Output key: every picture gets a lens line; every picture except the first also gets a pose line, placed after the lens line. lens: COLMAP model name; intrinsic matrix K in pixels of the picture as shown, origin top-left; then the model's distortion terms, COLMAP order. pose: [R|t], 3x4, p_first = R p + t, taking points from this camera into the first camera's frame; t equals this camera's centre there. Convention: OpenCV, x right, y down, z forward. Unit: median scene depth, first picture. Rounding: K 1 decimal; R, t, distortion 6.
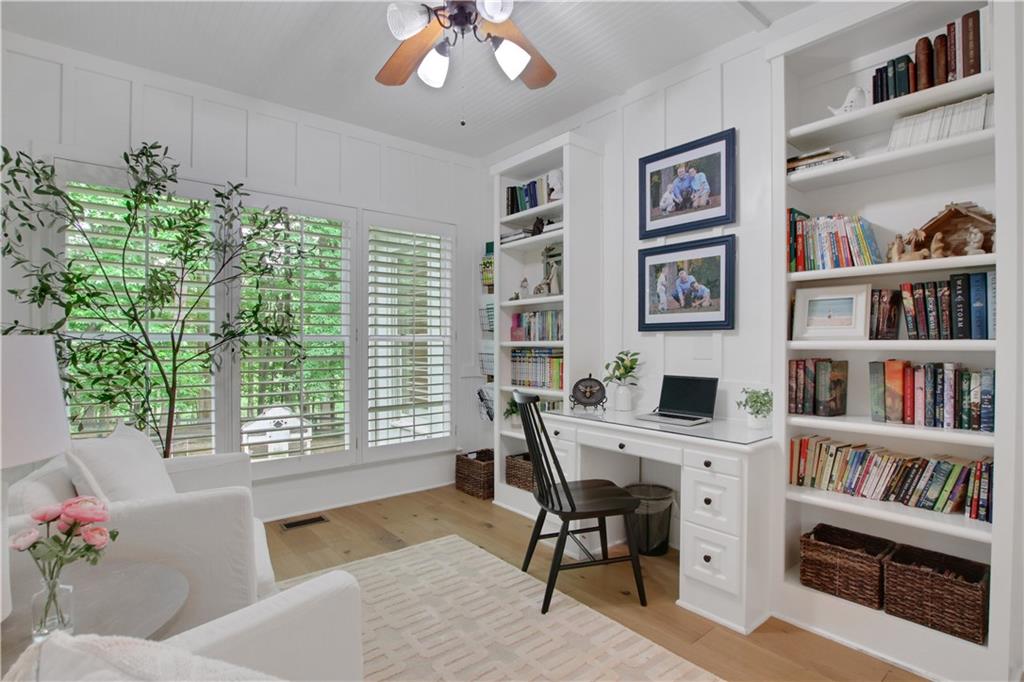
lens RADIAL K [[499.4, 0, 517.6], [0, 499.4, 346.9], [0, 0, 1]] dist [-0.023983, 0.001799]
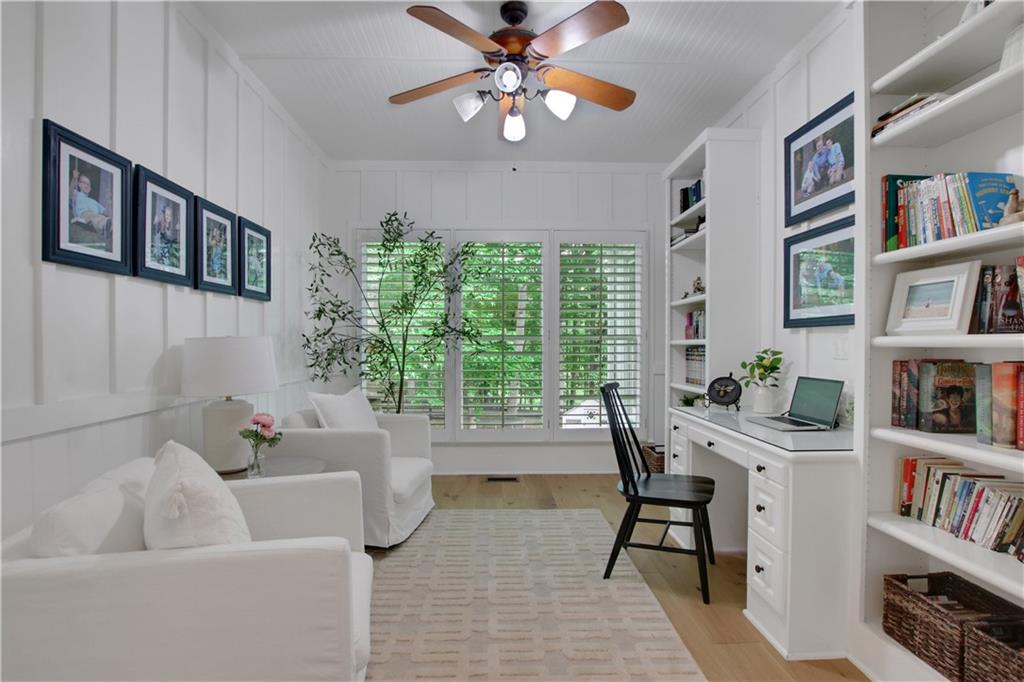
lens RADIAL K [[499.4, 0, 517.6], [0, 499.4, 346.9], [0, 0, 1]] dist [-0.023983, 0.001799]
pose [[0.792436, 0.003546, -0.609944, 0.513774], [-0.003881, 0.999992, 0.000770, 0.005862], [0.609942, 0.001757, 0.792444, -0.019446]]
